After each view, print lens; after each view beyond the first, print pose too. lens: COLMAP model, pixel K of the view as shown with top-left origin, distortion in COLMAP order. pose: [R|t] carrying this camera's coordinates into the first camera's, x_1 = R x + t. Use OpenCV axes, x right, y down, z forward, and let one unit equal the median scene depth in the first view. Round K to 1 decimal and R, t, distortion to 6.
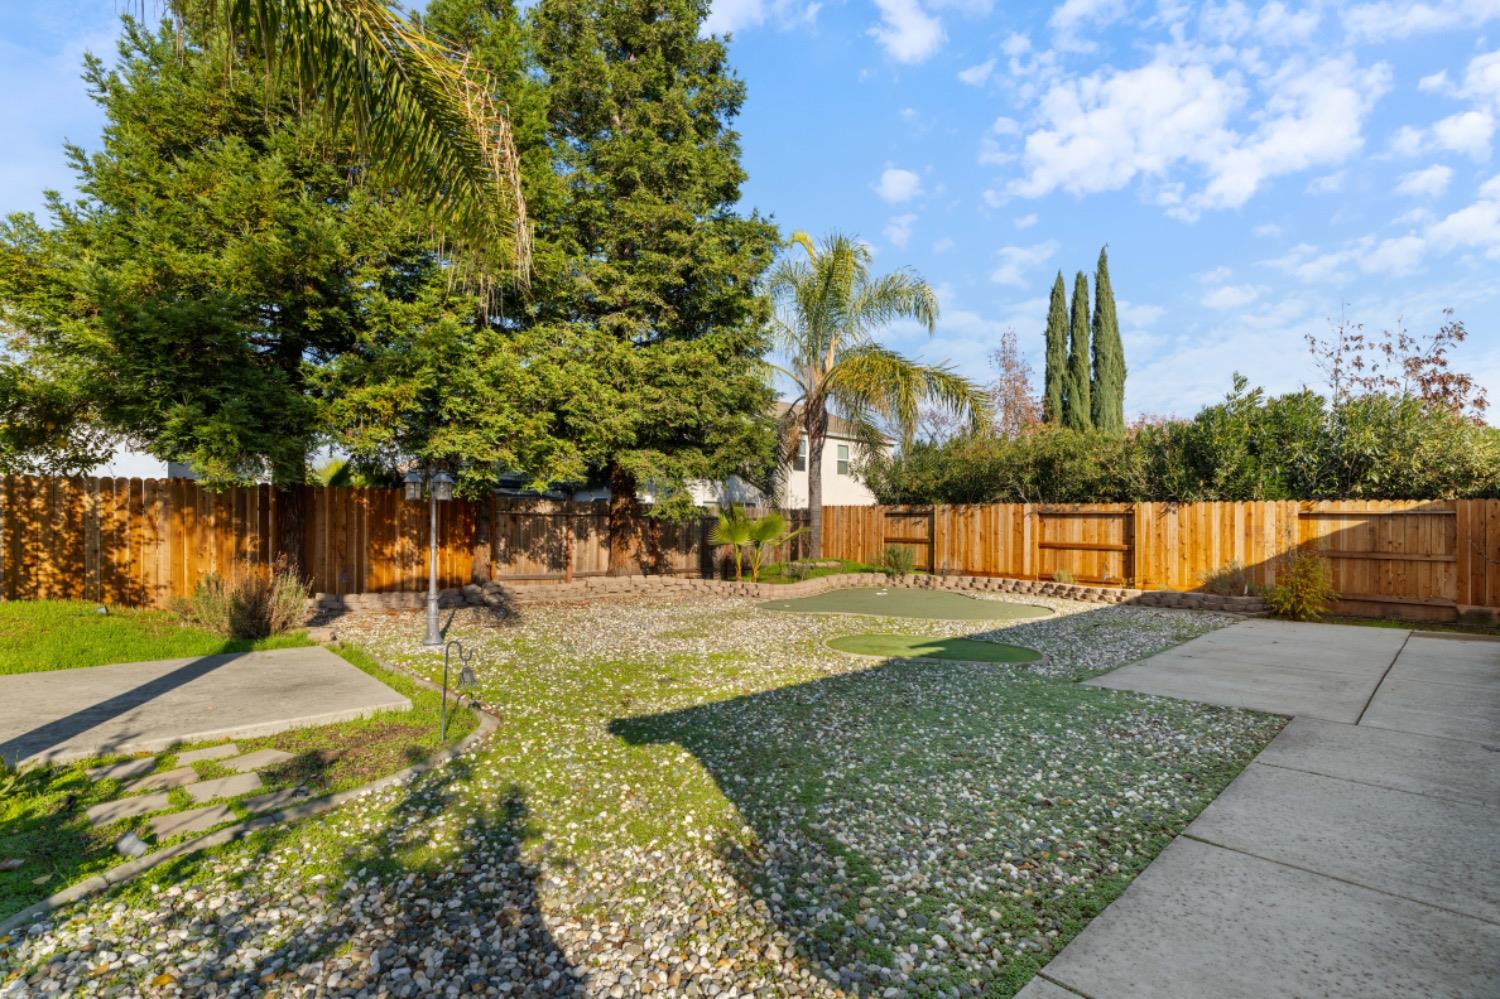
lens RADIAL K [[676.6, 0, 750.3], [0, 676.6, 509.8], [0, 0, 1]] dist [-0.008890, 0.003605]
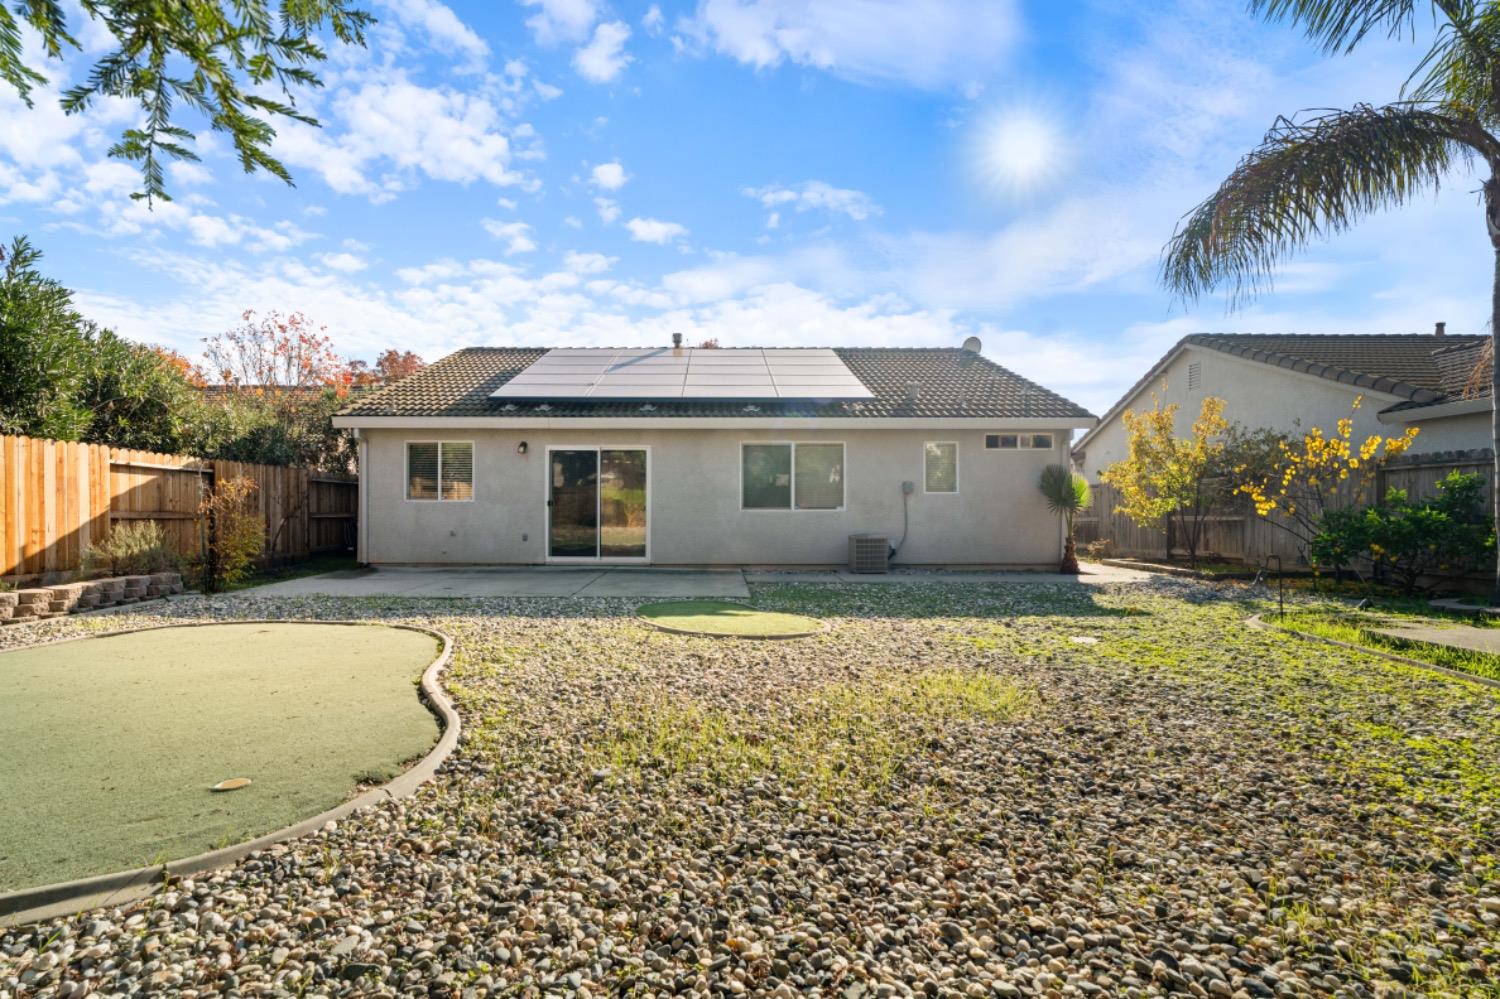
lens RADIAL K [[676.6, 0, 742.1], [0, 676.6, 507.9], [0, 0, 1]] dist [-0.008890, 0.003605]
pose [[-0.729650, -0.009545, 0.683754, -0.201075], [-0.022358, 0.999701, -0.009904, 0.039017], [-0.683455, -0.022514, -0.729645, 0.874208]]
